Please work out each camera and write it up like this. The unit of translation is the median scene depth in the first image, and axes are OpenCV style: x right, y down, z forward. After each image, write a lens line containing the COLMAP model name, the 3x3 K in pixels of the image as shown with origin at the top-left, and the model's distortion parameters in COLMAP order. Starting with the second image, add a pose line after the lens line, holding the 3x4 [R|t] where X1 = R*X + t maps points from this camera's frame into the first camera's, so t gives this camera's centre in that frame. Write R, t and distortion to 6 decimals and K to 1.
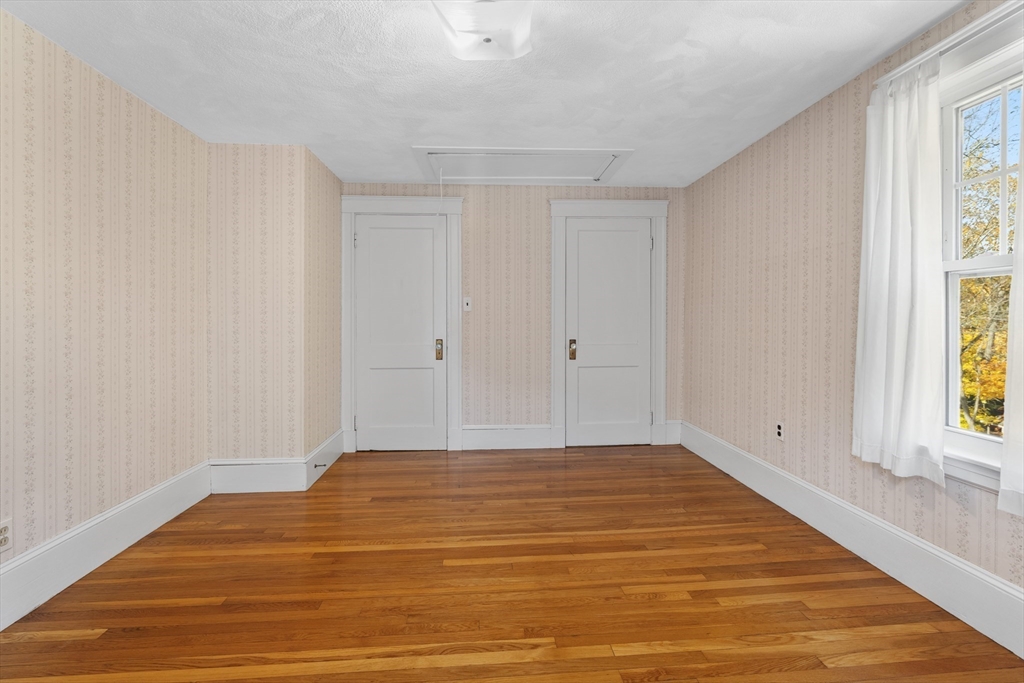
lens RADIAL K [[465.5, 0, 515.1], [0, 465.5, 320.5], [0, 0, 1]] dist [-0.006273, 0.001568]
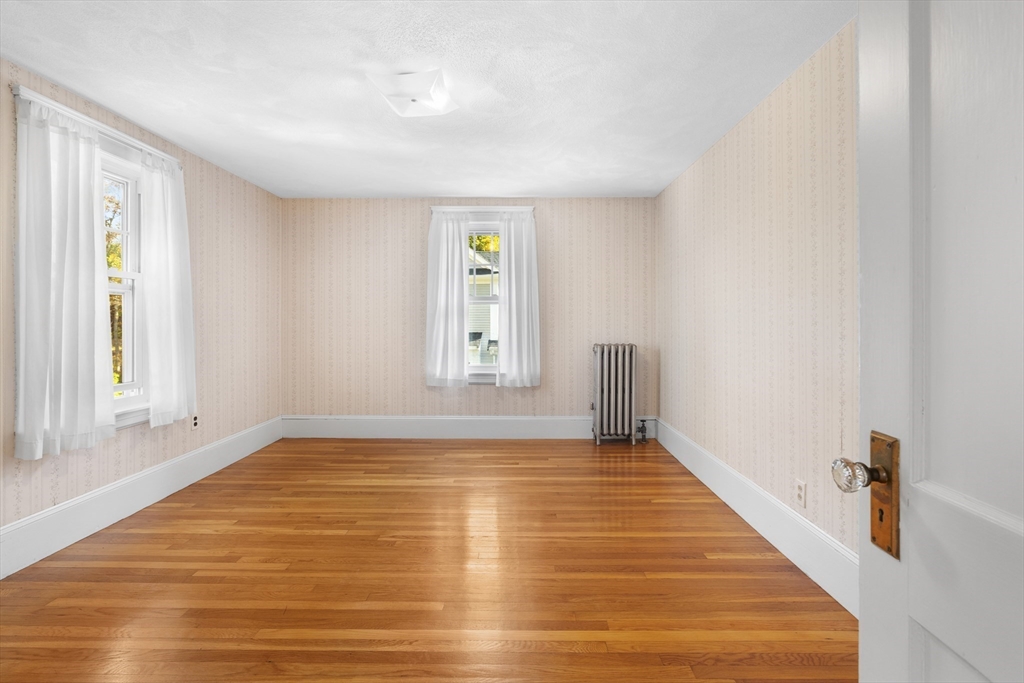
lens RADIAL K [[465.5, 0, 515.1], [0, 465.5, 320.5], [0, 0, 1]] dist [-0.006273, 0.001568]
pose [[-0.995870, 0.005705, 0.090614, -0.301182], [0.005996, 0.999978, 0.002944, -0.002219], [-0.090595, 0.003475, -0.995882, 1.508177]]
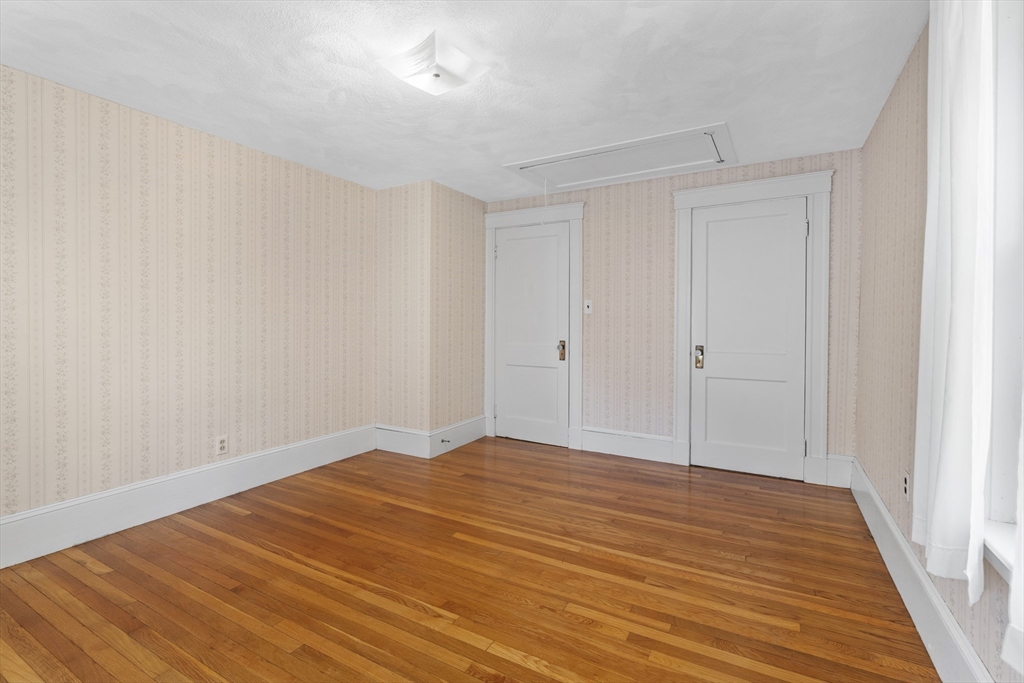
lens RADIAL K [[465.5, 0, 515.1], [0, 465.5, 320.5], [0, 0, 1]] dist [-0.006273, 0.001568]
pose [[0.833816, 0.007043, -0.551997, 0.491344], [-0.009402, 0.999955, -0.001443, -0.003047], [0.551962, 0.006393, 0.833845, 0.104275]]
